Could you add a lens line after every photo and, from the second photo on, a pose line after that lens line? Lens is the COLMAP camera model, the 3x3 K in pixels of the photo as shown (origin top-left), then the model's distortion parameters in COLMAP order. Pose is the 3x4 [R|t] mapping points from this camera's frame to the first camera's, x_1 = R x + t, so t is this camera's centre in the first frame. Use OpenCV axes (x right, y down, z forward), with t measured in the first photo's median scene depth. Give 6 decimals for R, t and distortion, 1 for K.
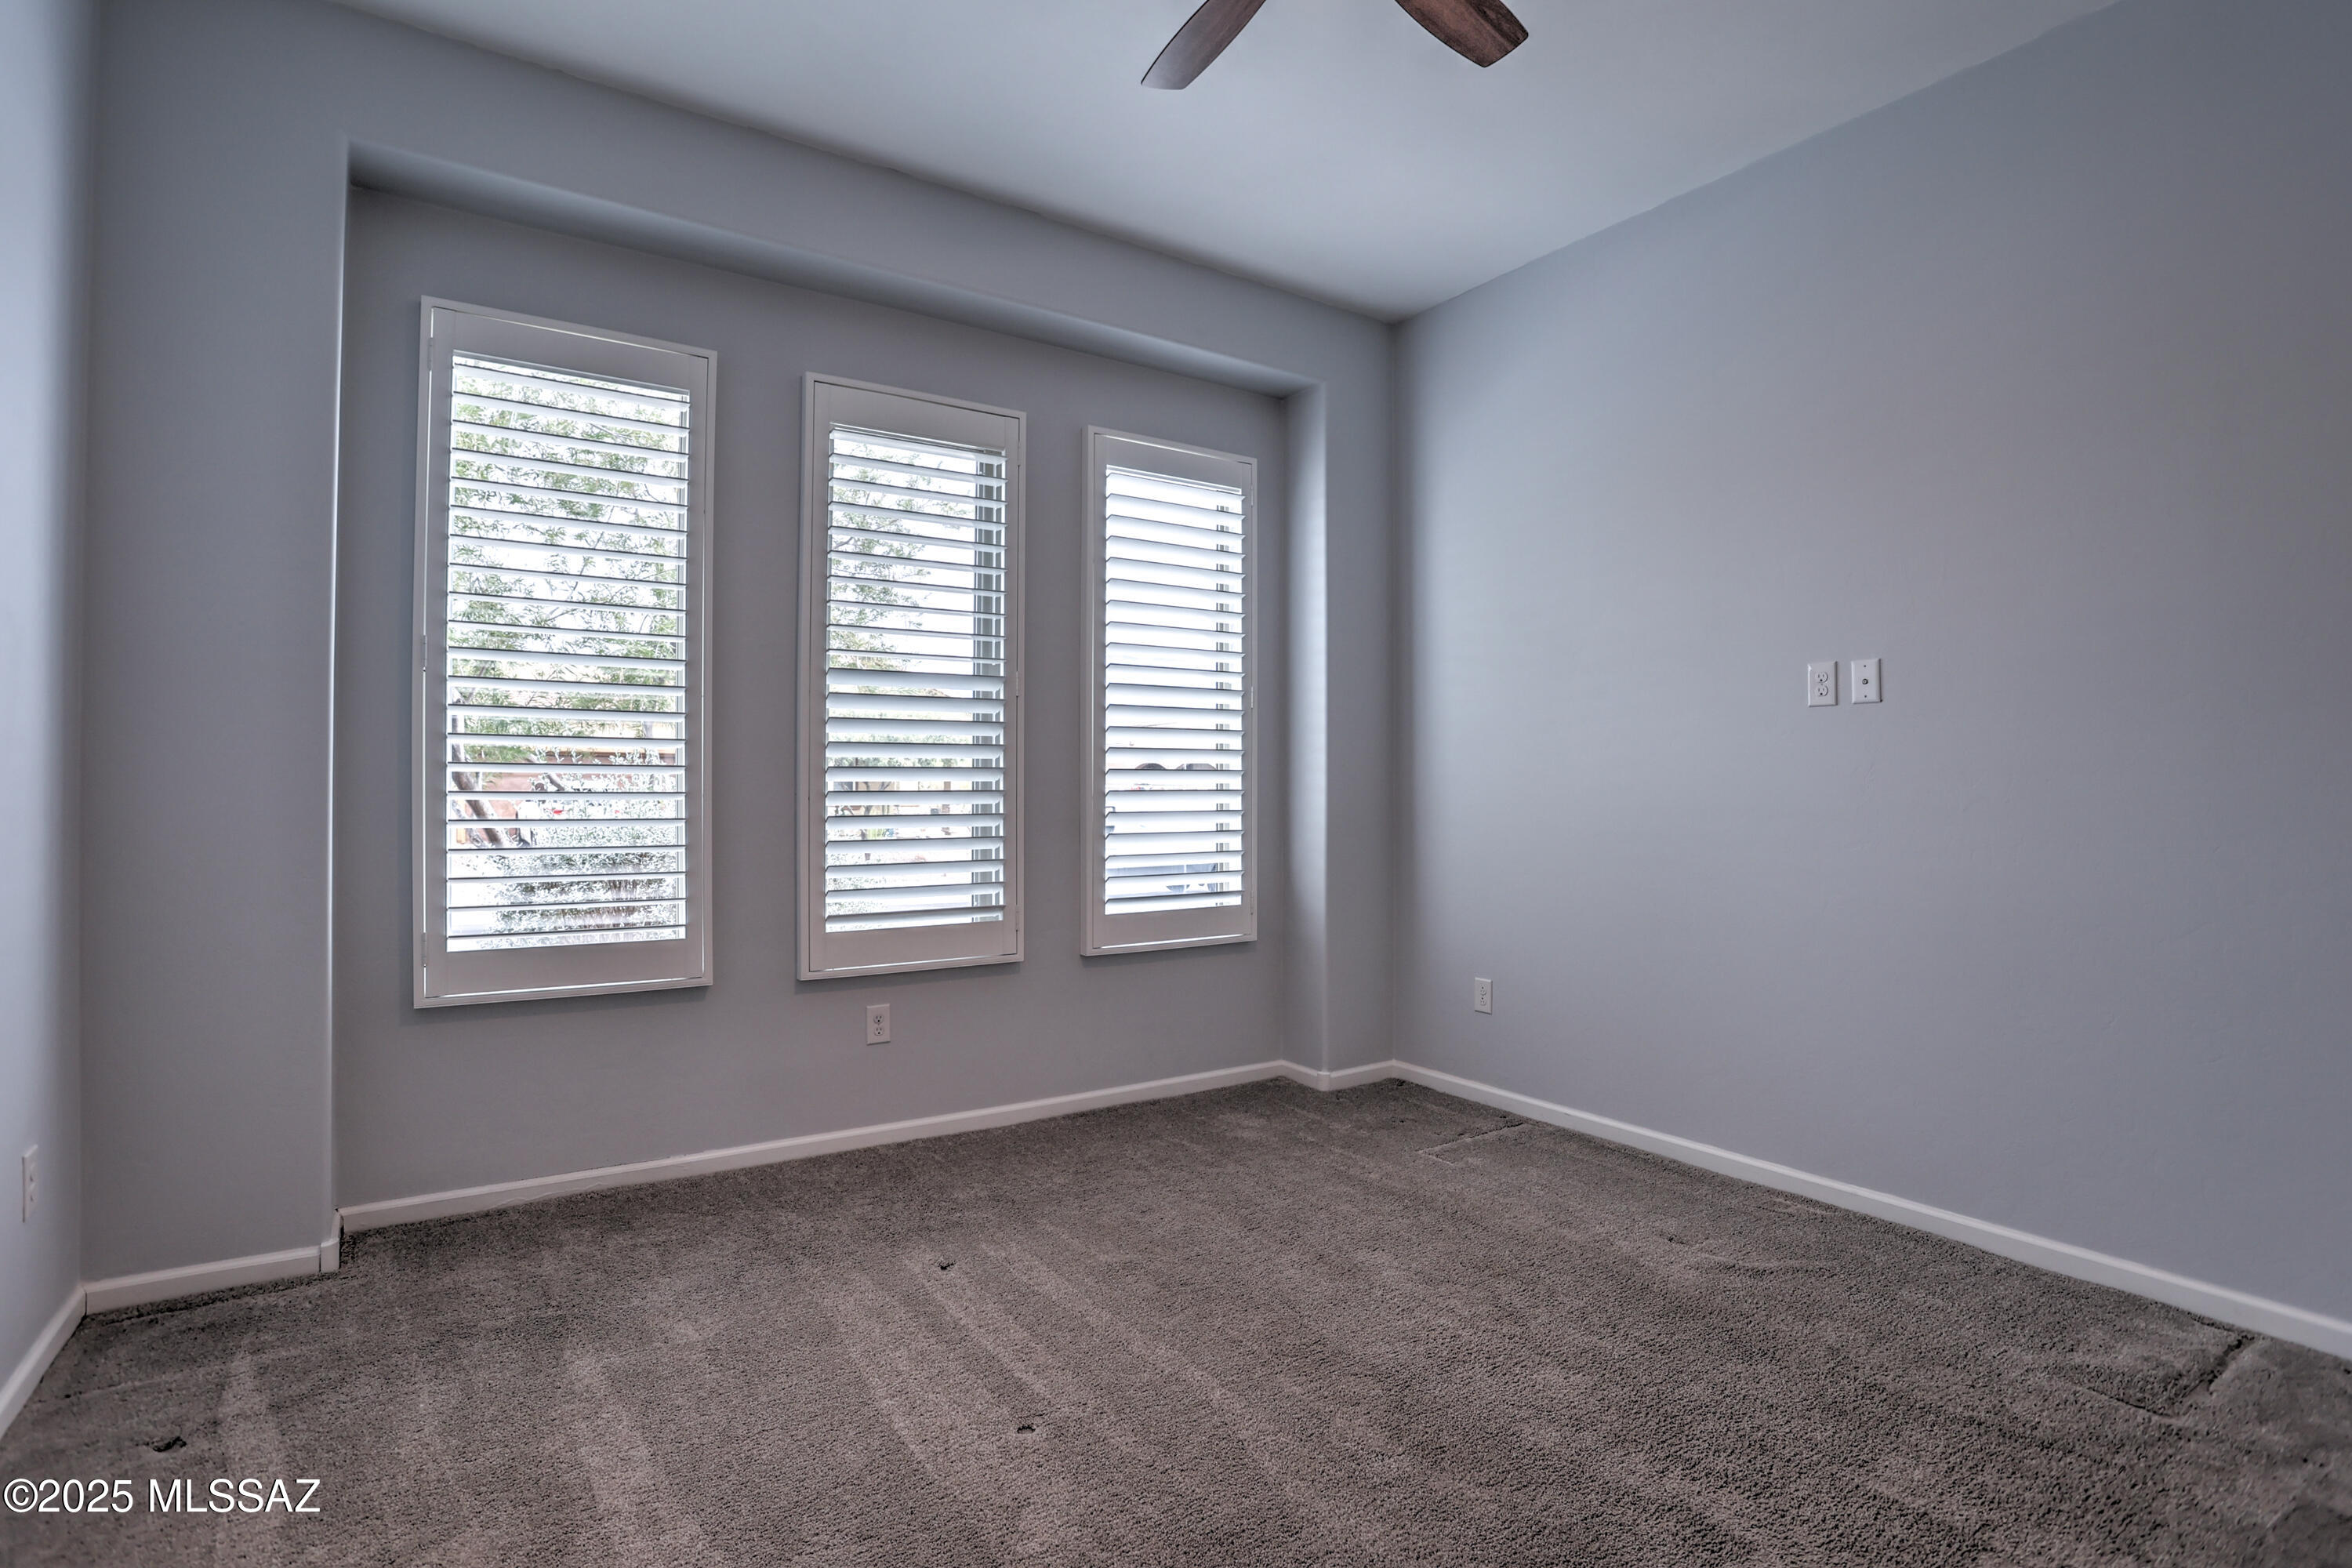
lens RADIAL K [[1142.2, 0, 1162.7], [0, 1142.2, 770.0], [0, 0, 1]] dist [-0.075205, 0.034055]
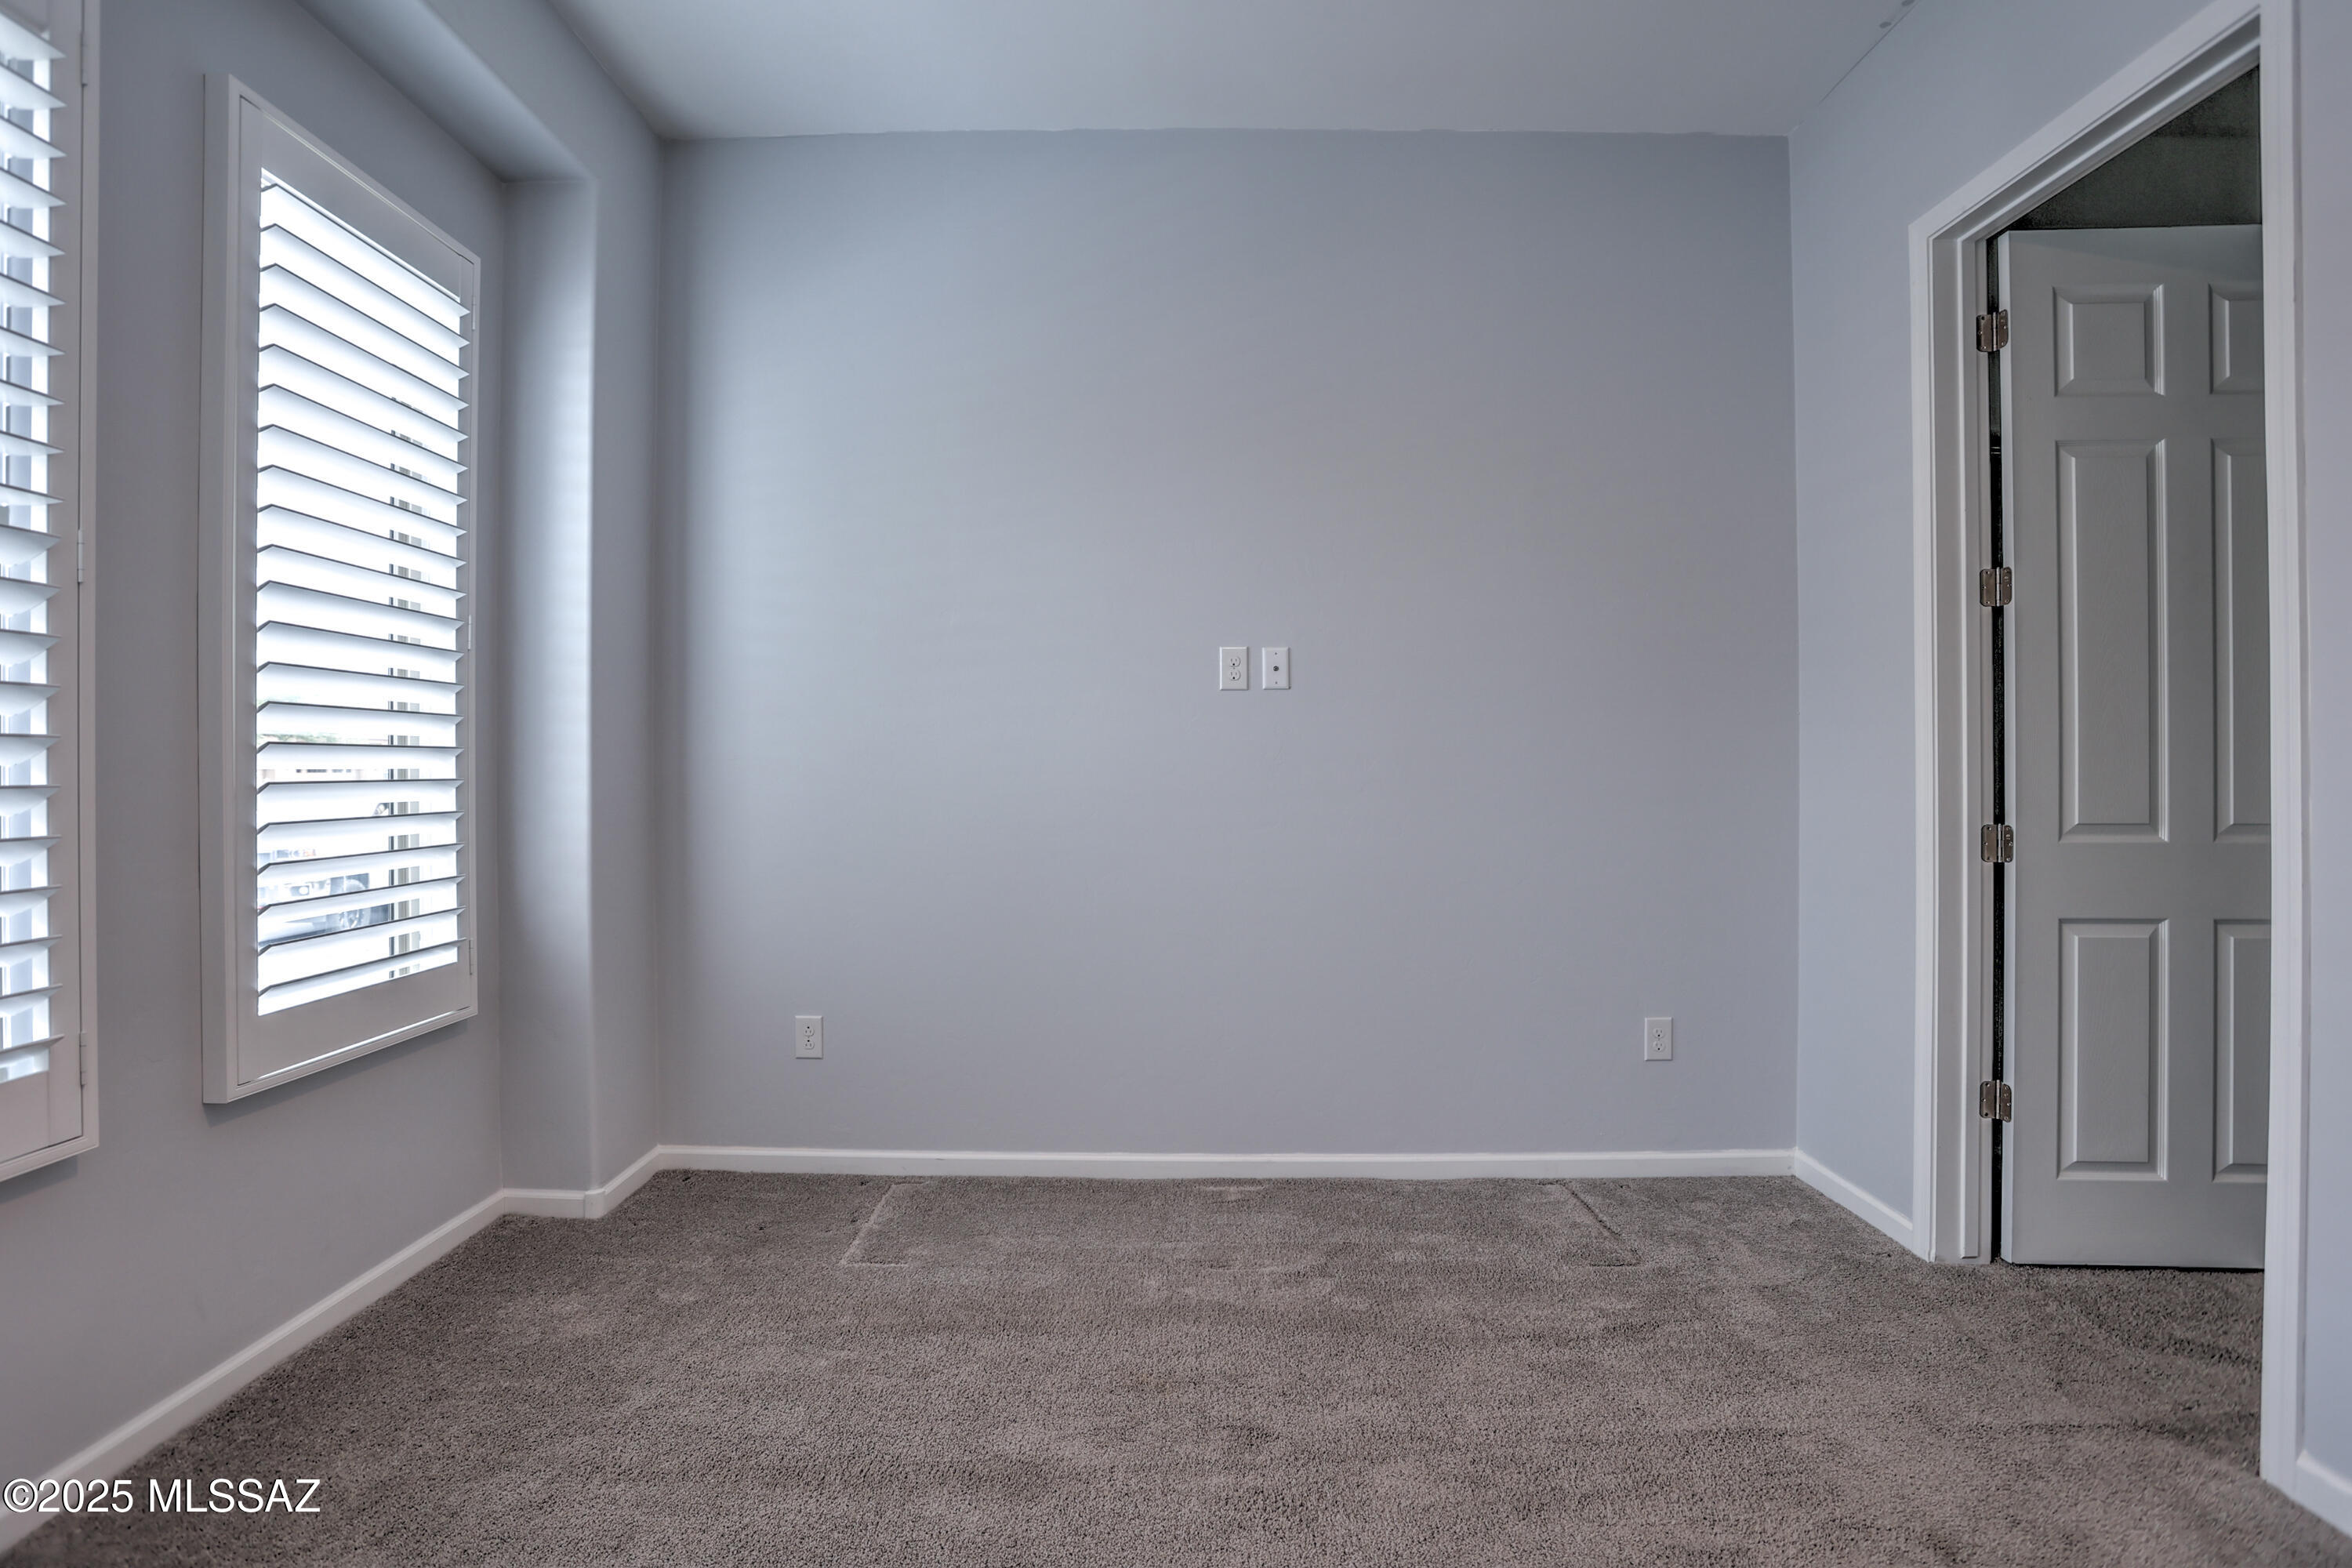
lens RADIAL K [[1142.2, 0, 1162.7], [0, 1142.2, 770.0], [0, 0, 1]] dist [-0.075205, 0.034055]
pose [[0.569383, -0.004088, 0.822063, -0.234225], [-0.006983, 0.999927, 0.009810, 0.004049], [-0.822043, -0.011326, 0.569313, 0.370731]]
